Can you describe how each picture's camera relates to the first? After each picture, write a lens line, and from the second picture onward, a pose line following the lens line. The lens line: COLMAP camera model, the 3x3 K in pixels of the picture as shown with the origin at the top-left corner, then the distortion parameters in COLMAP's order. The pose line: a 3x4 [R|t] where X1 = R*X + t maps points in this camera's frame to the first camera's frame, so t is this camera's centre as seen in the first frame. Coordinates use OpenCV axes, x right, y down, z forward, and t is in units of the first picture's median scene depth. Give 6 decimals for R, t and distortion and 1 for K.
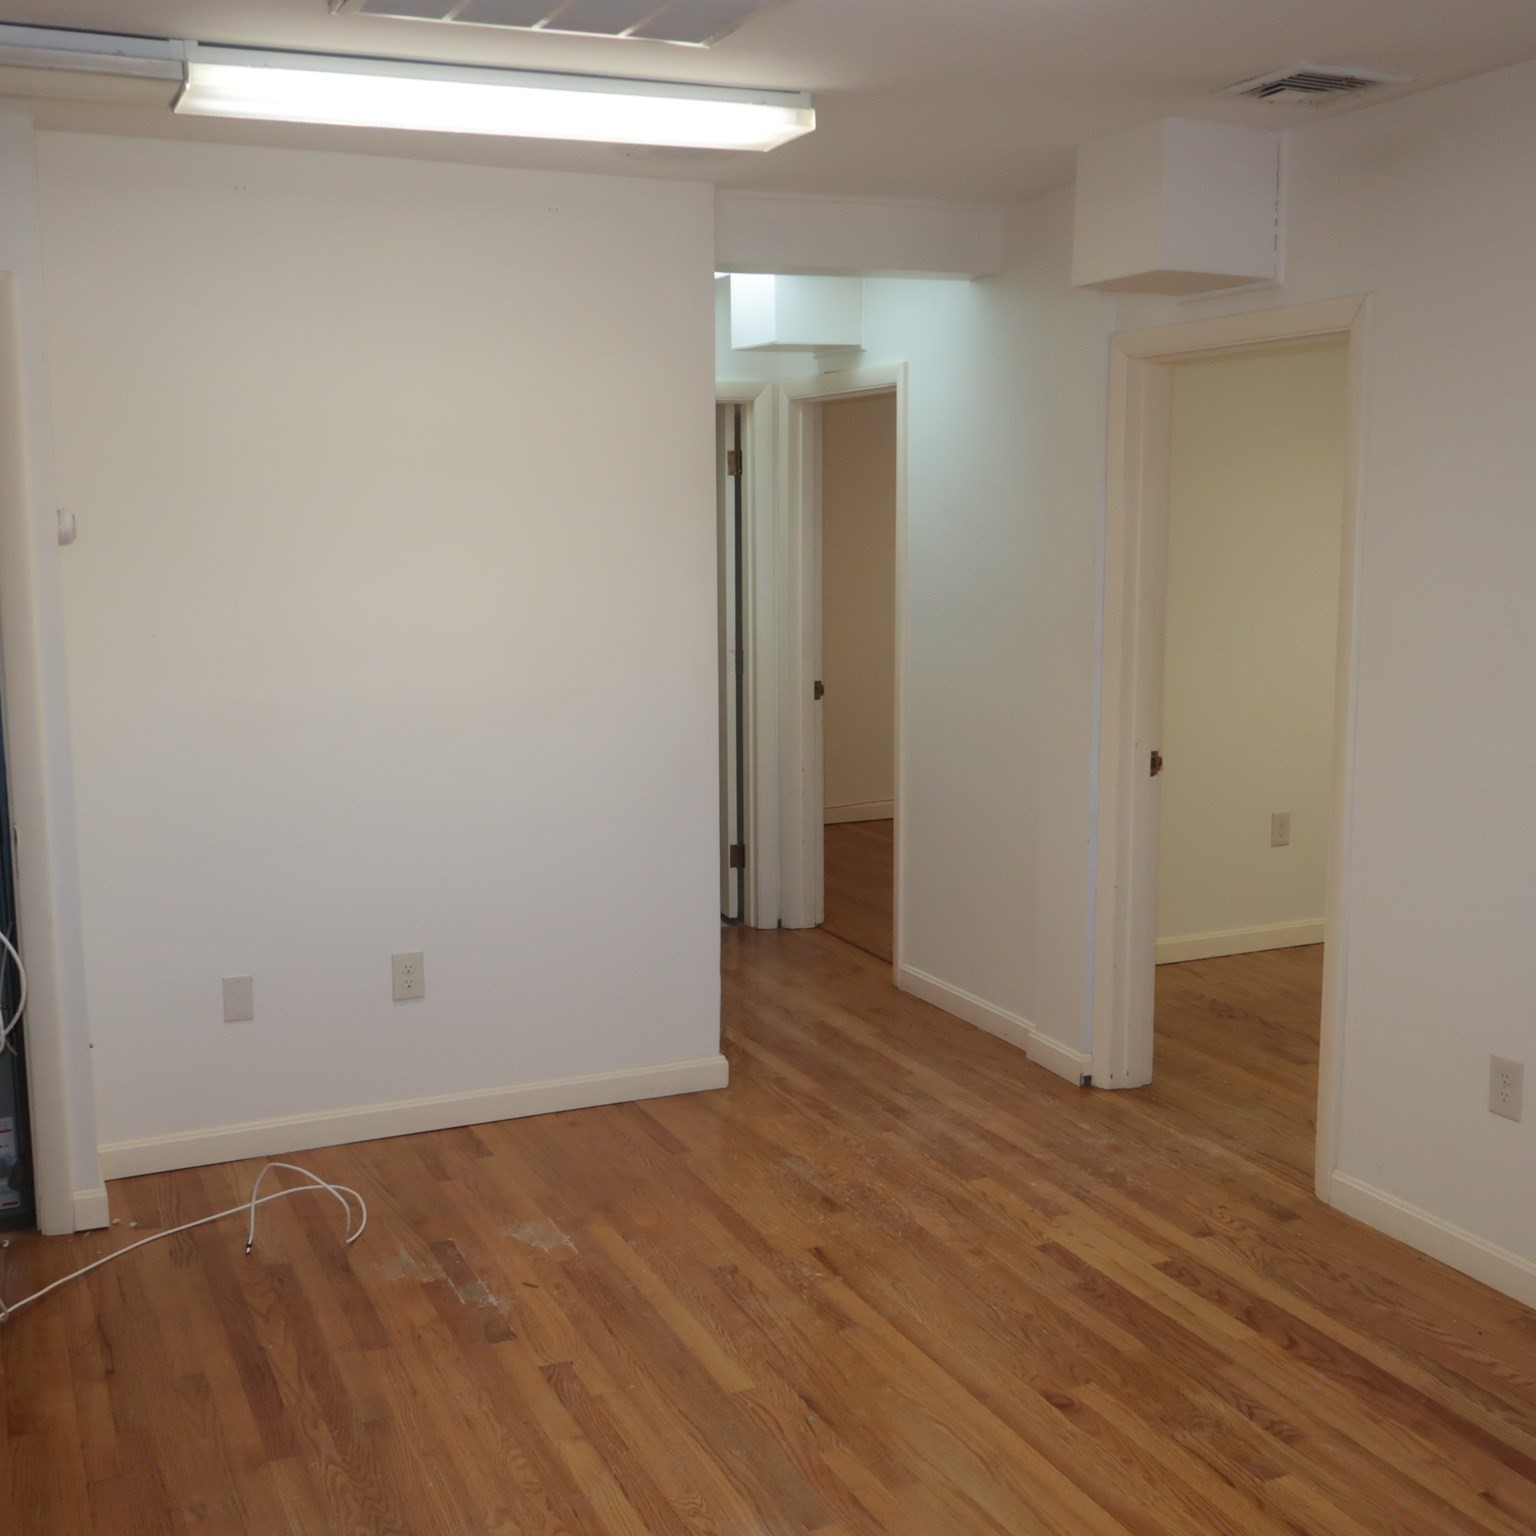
lens RADIAL K [[1792.3, 0, 764.8], [0, 1792.3, 774.9], [0, 0, 1]] dist [-0.006165, 0.007080]
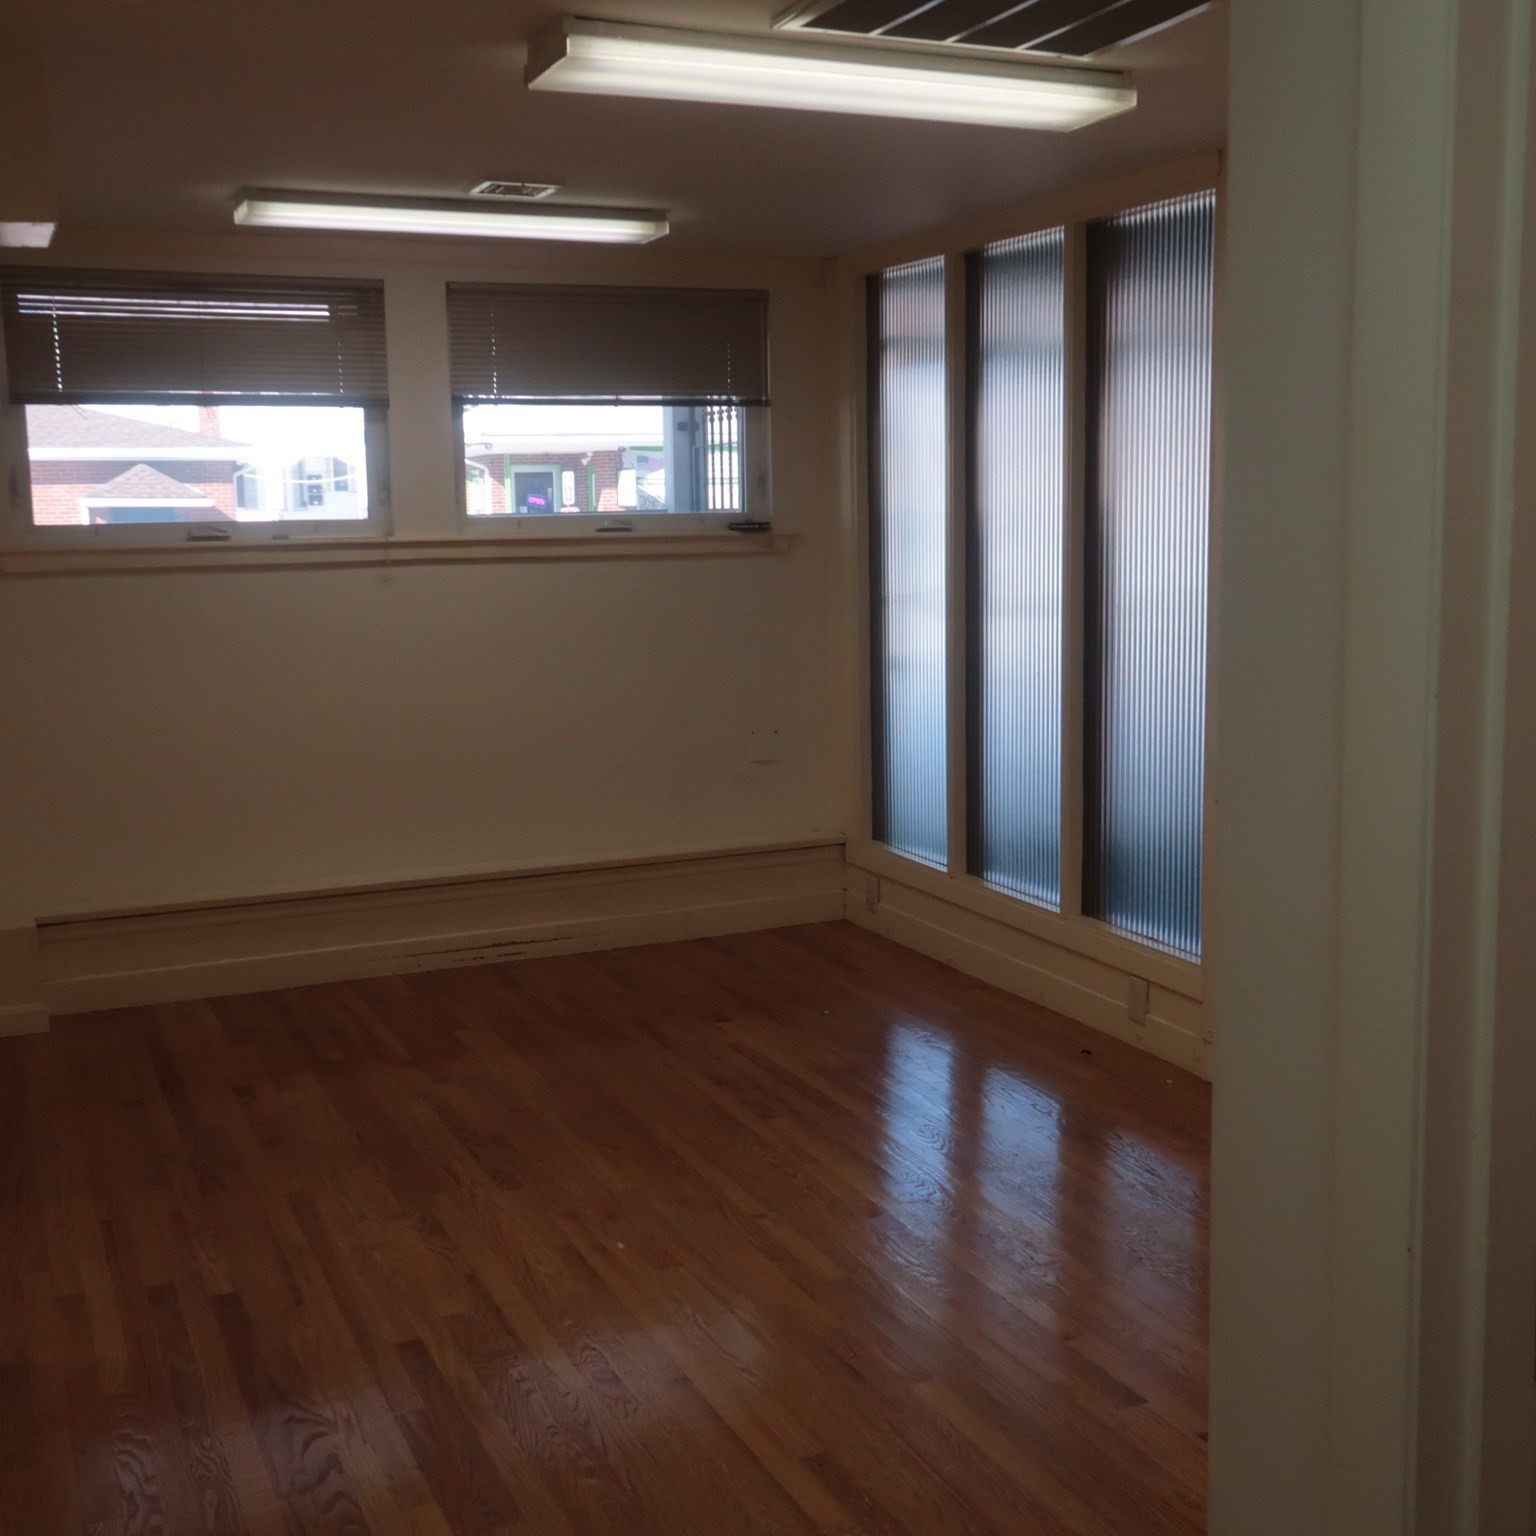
lens RADIAL K [[1792.3, 0, 764.8], [0, 1792.3, 774.9], [0, 0, 1]] dist [-0.006165, 0.007080]
pose [[-0.999646, 0.026582, 0.000869, 0.059332], [0.025667, 0.955661, 0.293348, -0.253622], [0.006968, 0.293267, -0.956005, 1.761269]]
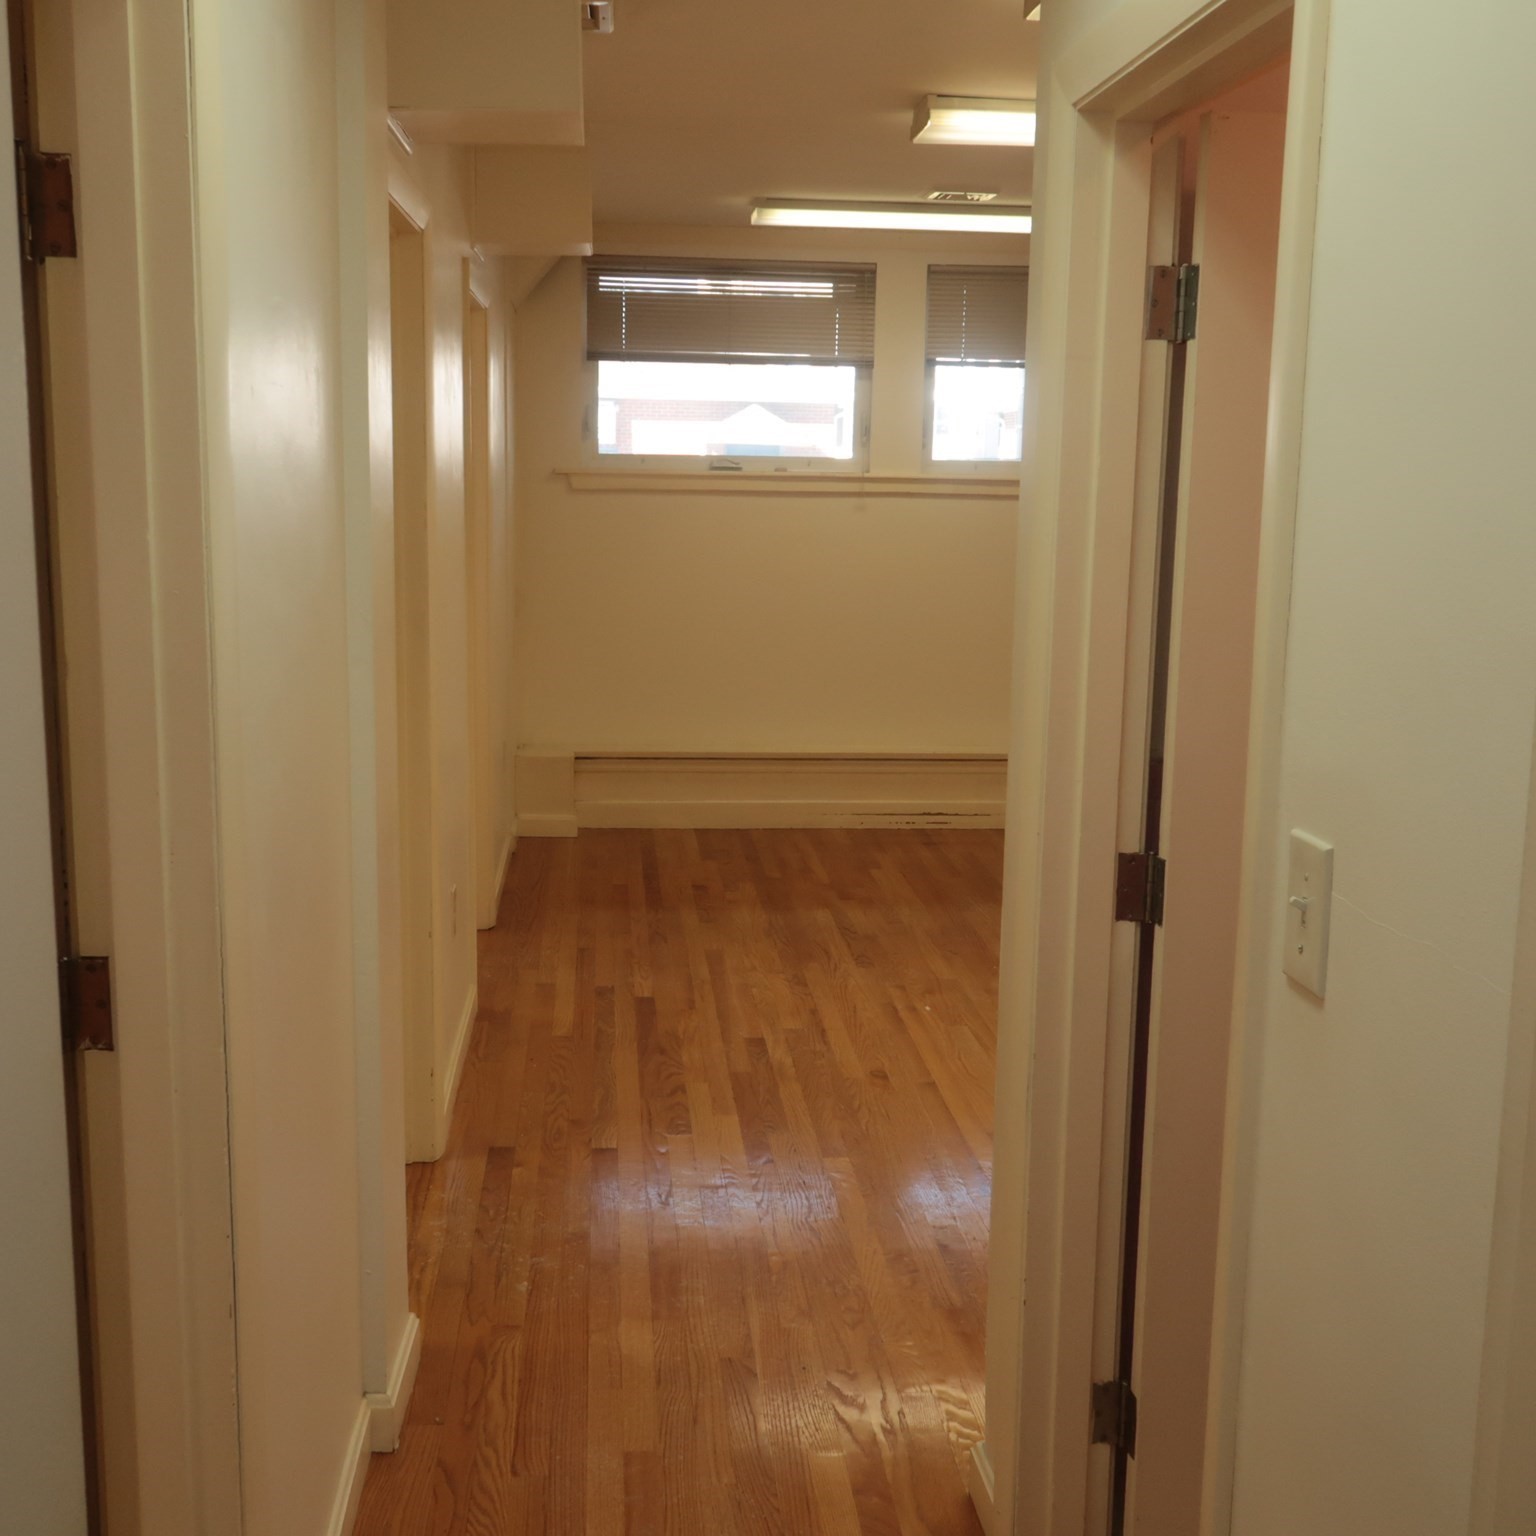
lens RADIAL K [[1792.3, 0, 764.8], [0, 1792.3, 774.9], [0, 0, 1]] dist [-0.006165, 0.007080]
pose [[-0.945050, -0.064897, 0.320419, -0.178714], [0.039815, 0.949956, 0.309835, -0.299639], [-0.324492, 0.305567, -0.895172, 2.097807]]
